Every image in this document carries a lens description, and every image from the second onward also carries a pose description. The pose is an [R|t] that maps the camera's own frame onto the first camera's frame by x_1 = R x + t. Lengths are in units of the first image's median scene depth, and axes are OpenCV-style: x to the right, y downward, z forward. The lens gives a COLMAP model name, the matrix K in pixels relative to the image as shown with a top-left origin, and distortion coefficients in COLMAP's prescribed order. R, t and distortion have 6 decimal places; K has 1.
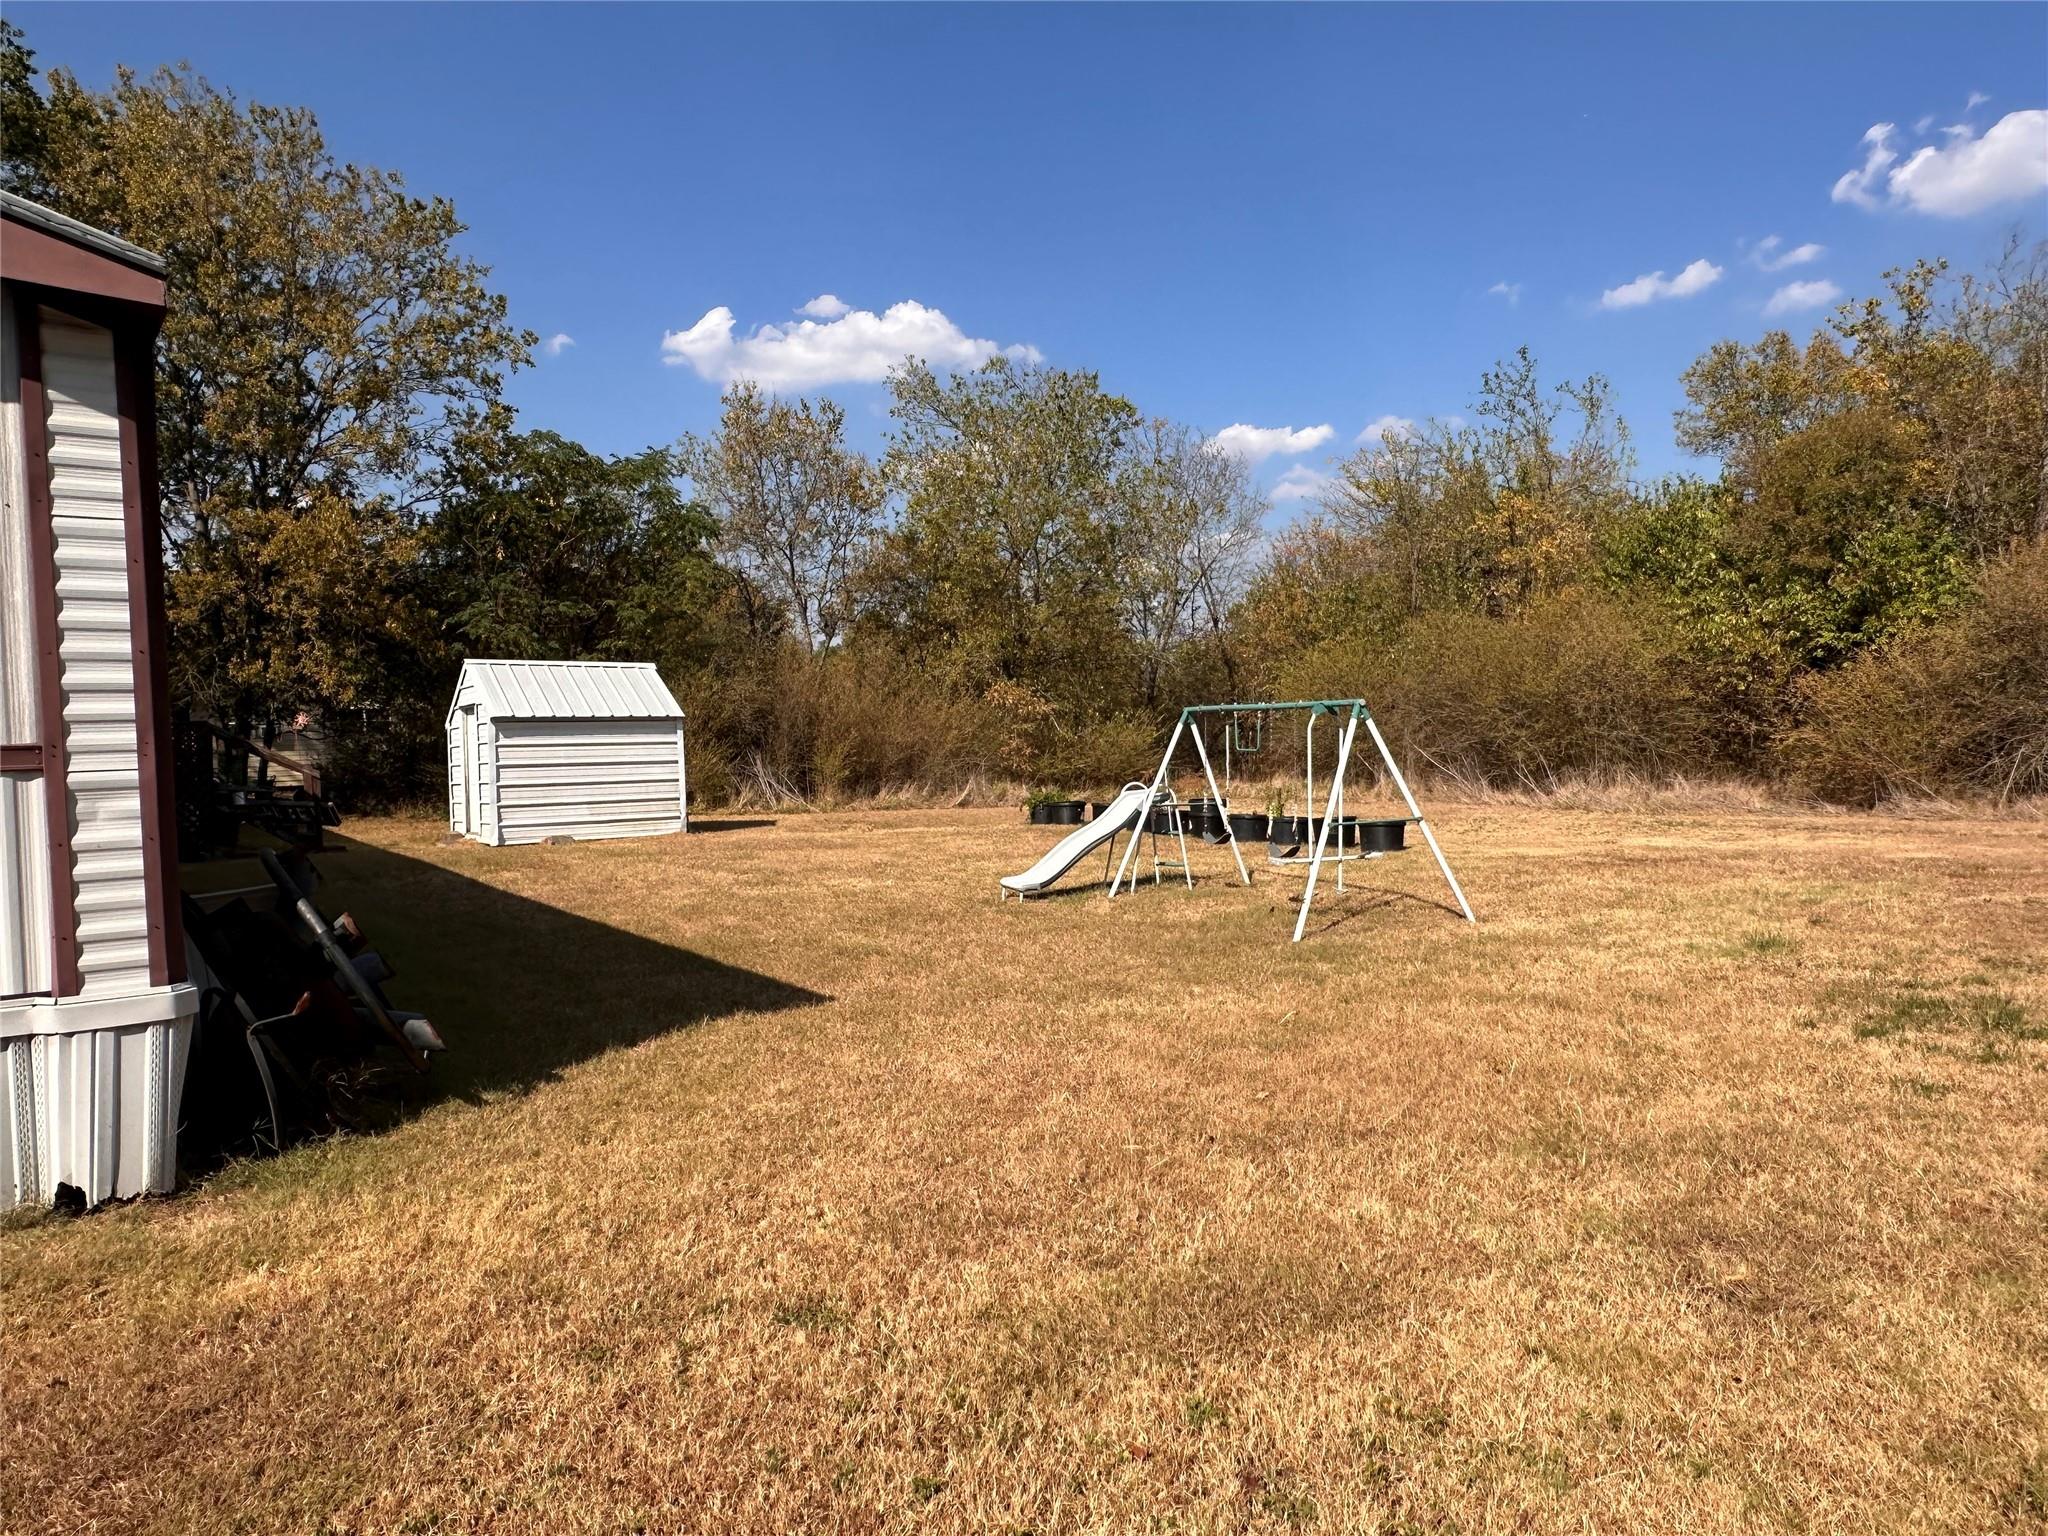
lens RADIAL K [[1317.1, 0, 1023.4], [0, 1317.1, 762.2], [0, 0, 1]] dist [0.005120, -0.001004]
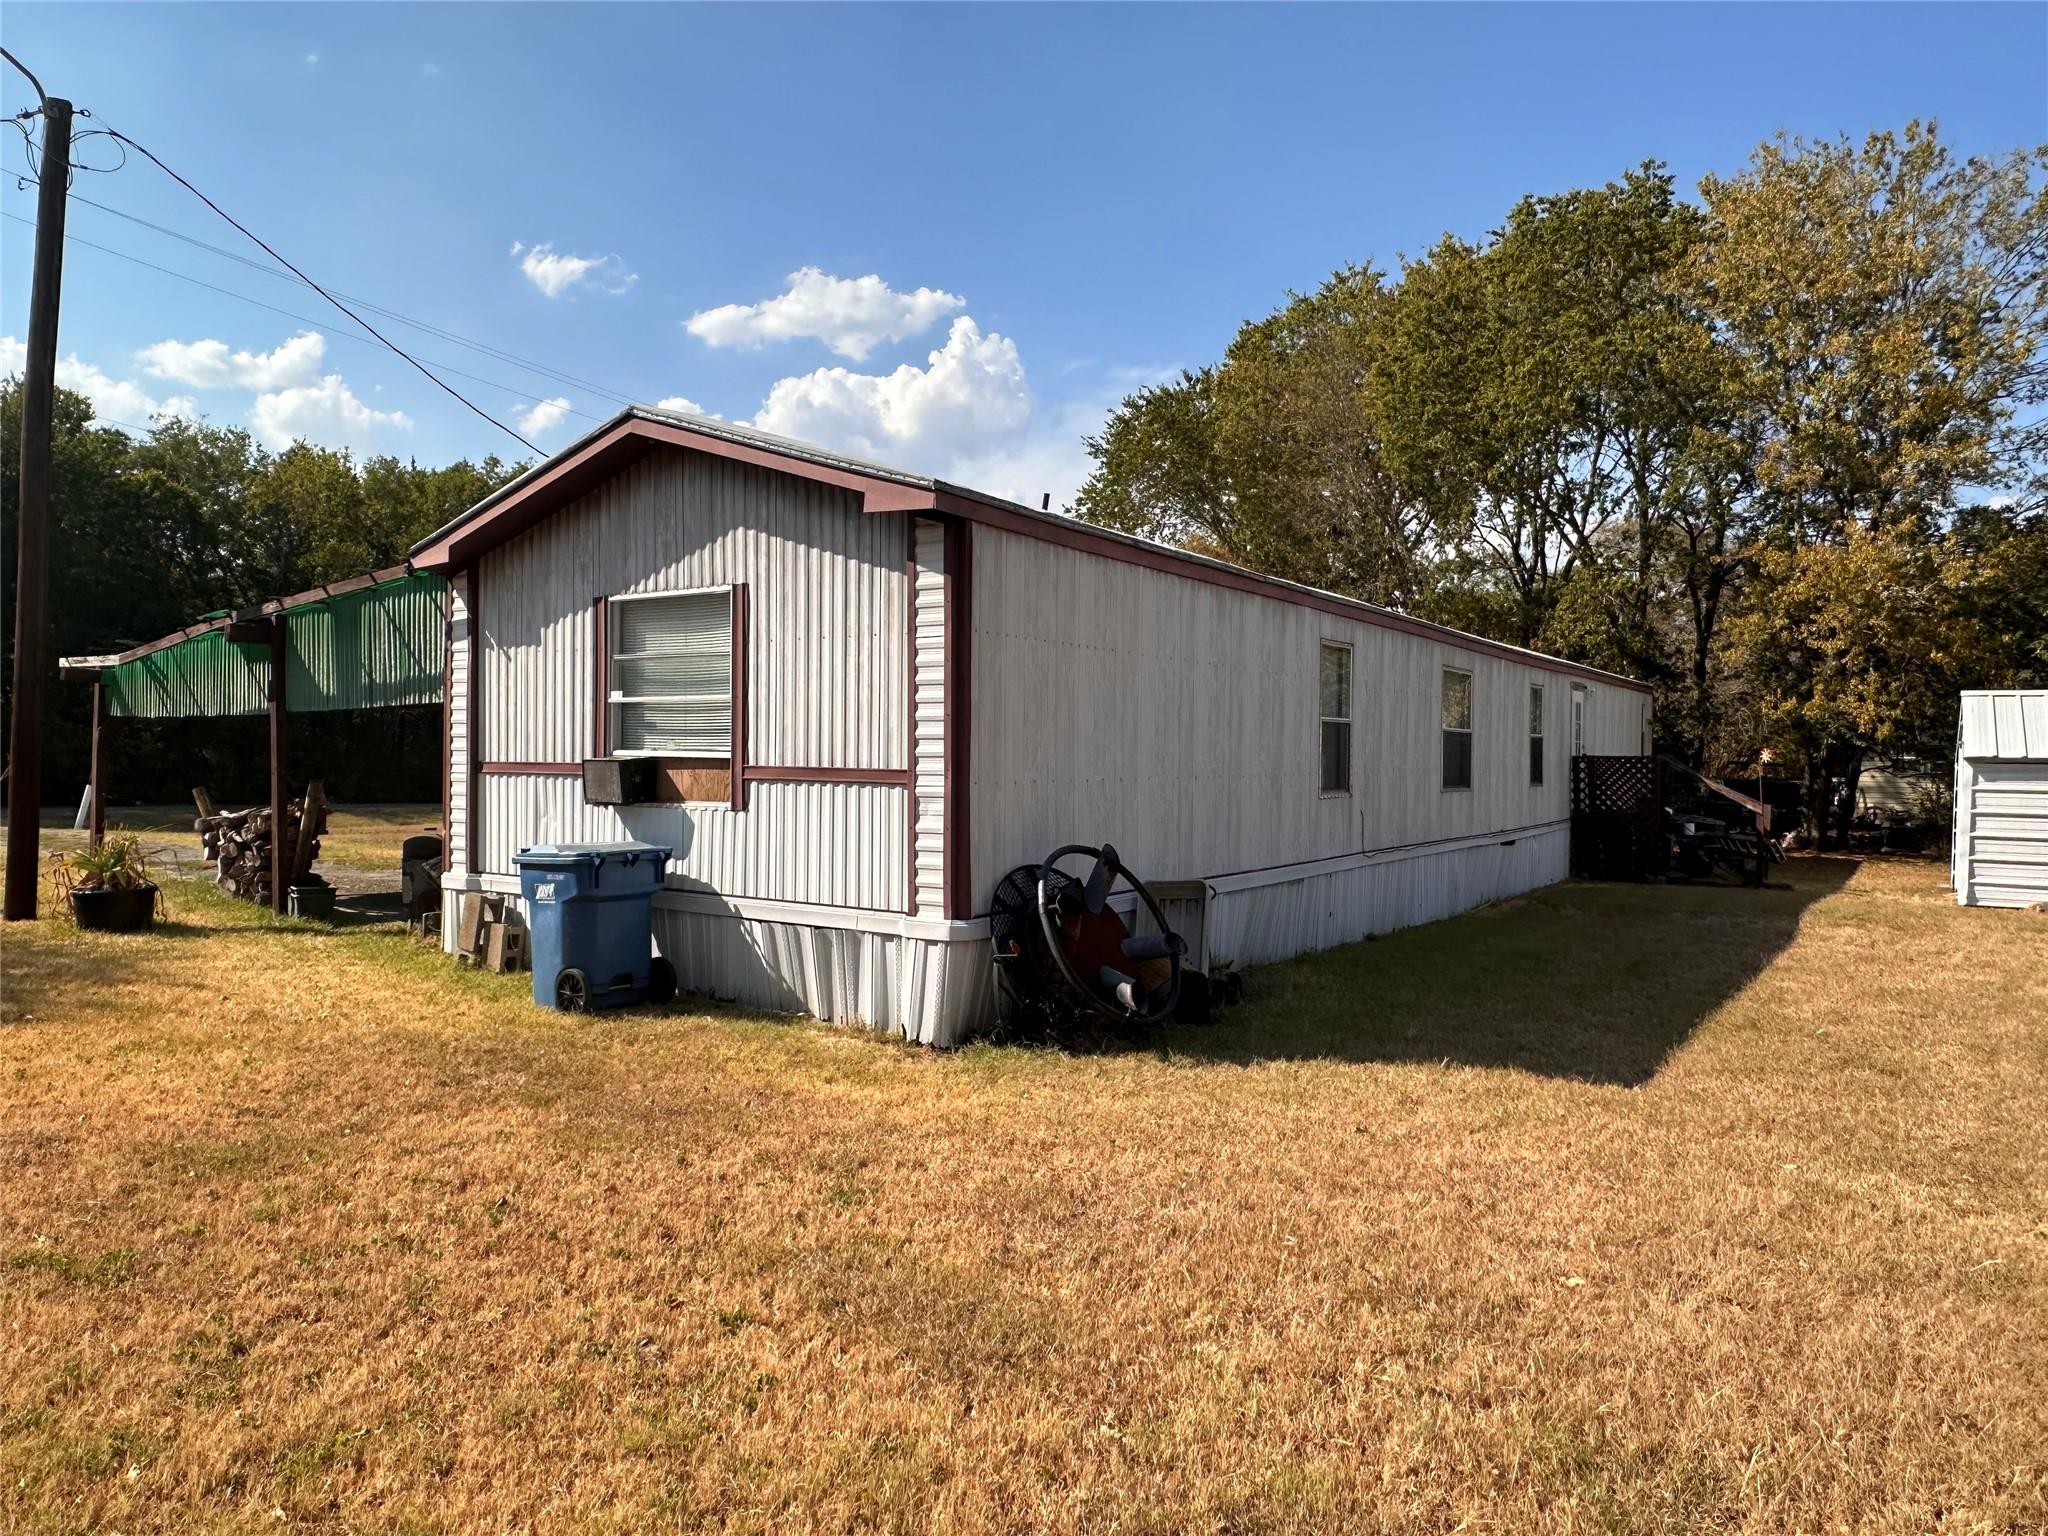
lens RADIAL K [[1317.1, 0, 1025.0], [0, 1317.1, 764.4], [0, 0, 1]] dist [0.005120, -0.001004]
pose [[0.357971, 0.021470, -0.933486, 0.912708], [-0.043616, 0.999029, 0.006252, -0.036979], [0.932713, 0.038476, 0.358560, 0.509586]]
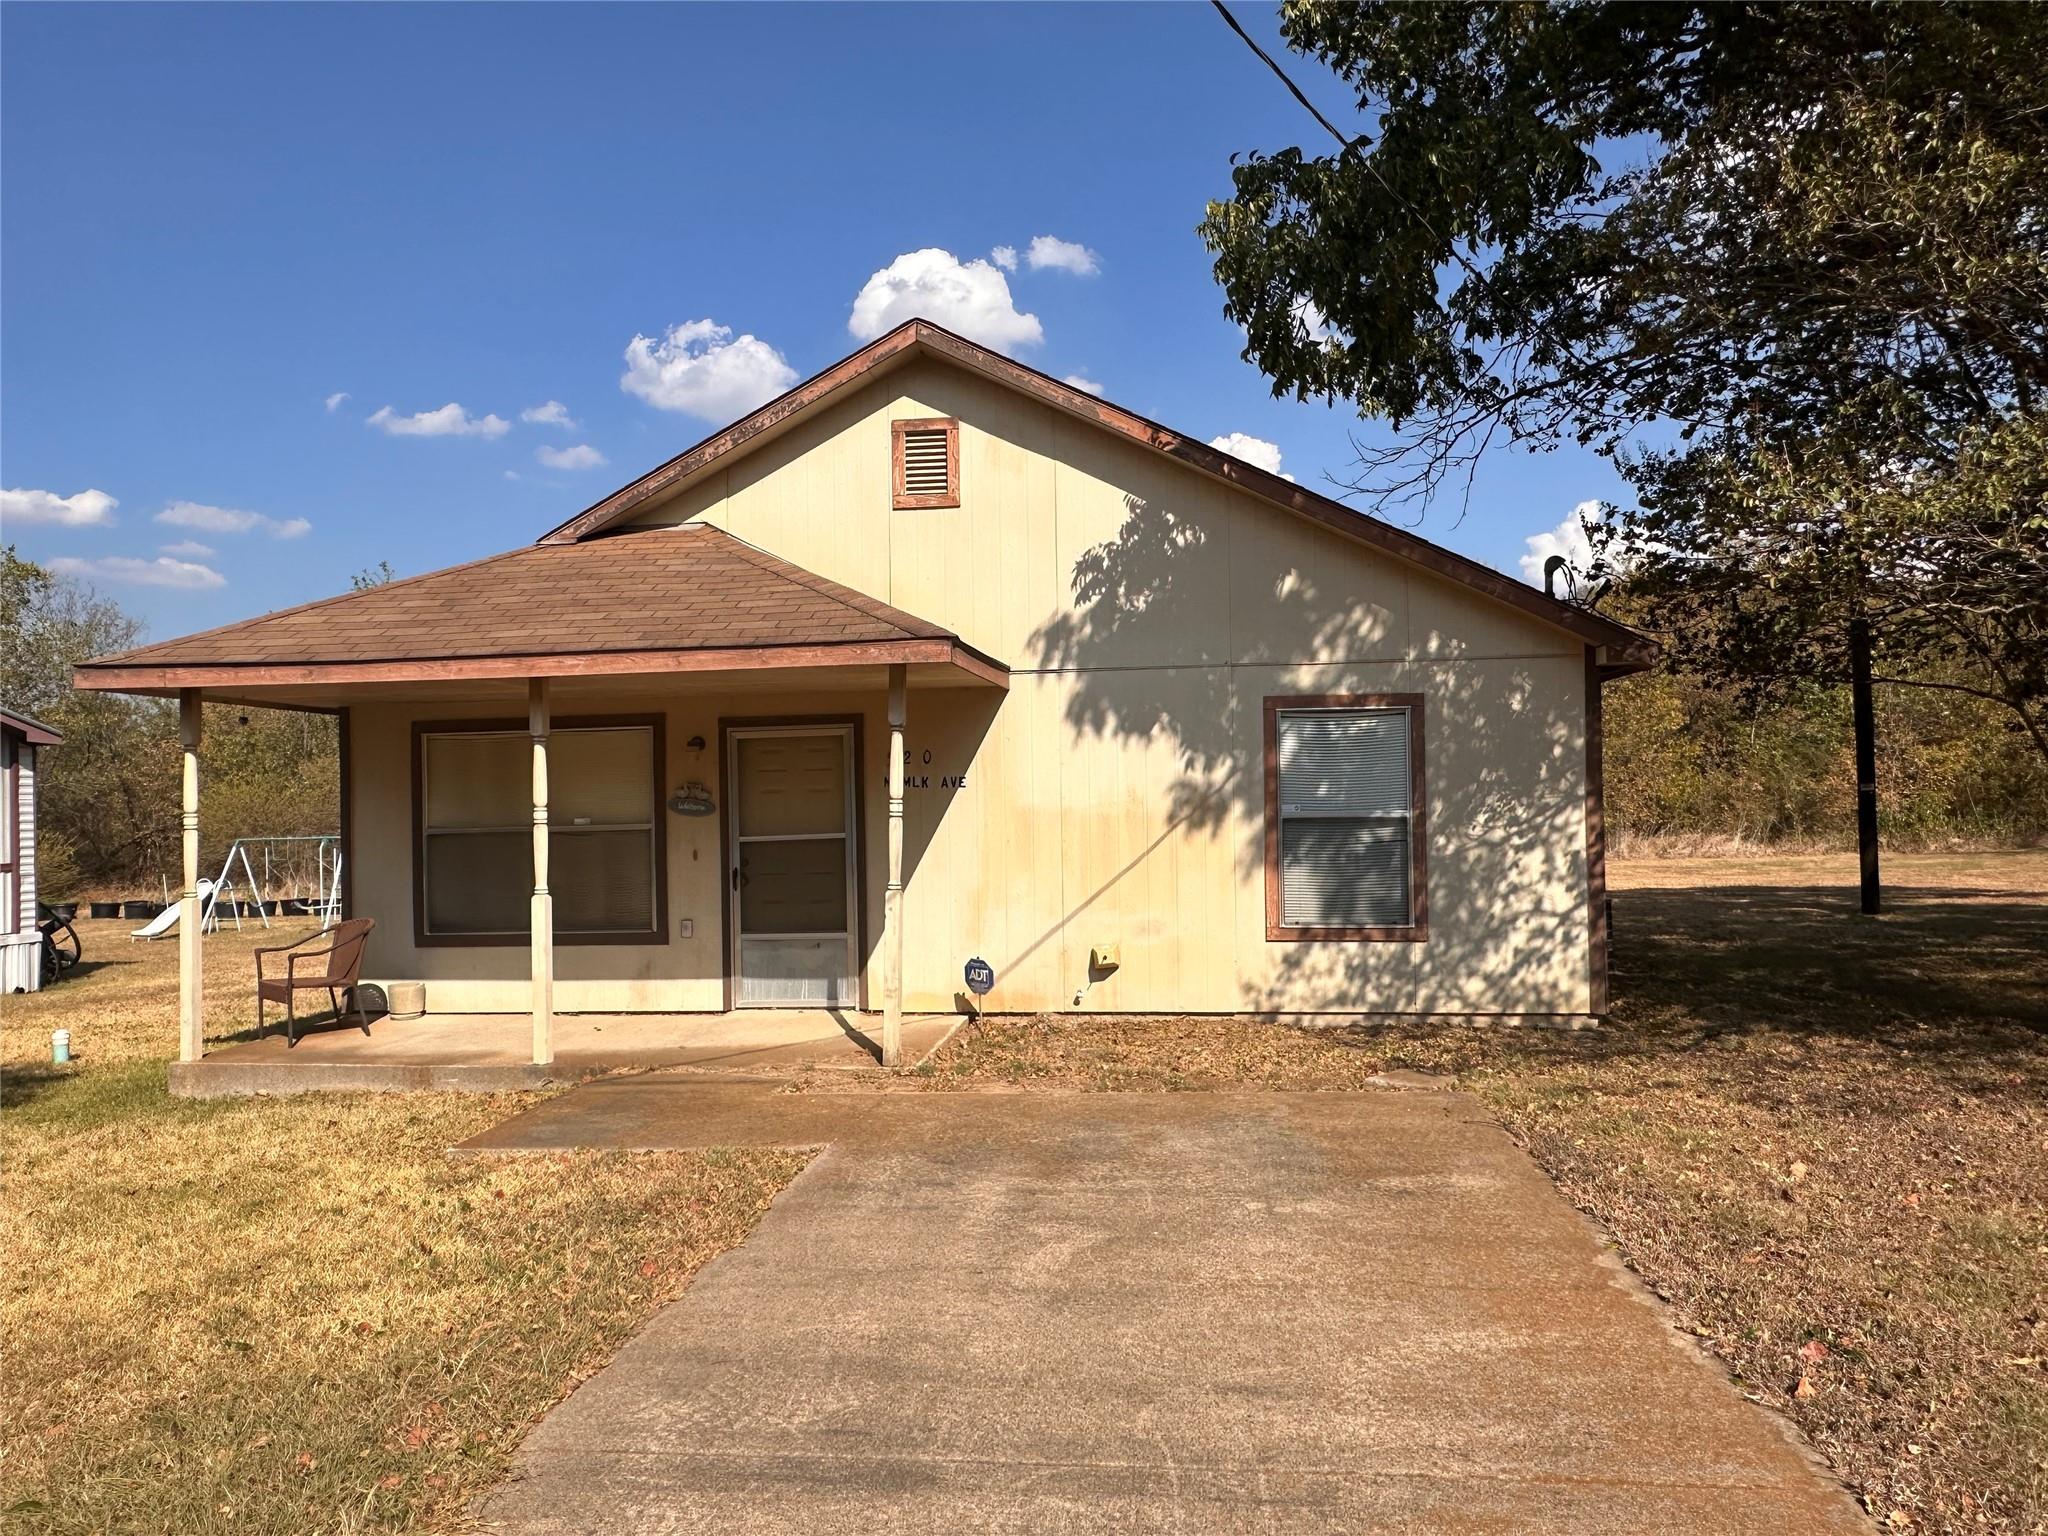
lens RADIAL K [[1317.1, 0, 1025.0], [0, 1317.1, 770.8], [0, 0, 1]] dist [0.005120, -0.001004]
pose [[0.652328, 0.017717, 0.757730, -1.640122], [0.040426, 0.997490, -0.058126, 0.054390], [-0.756858, 0.068549, 0.649975, -3.356976]]
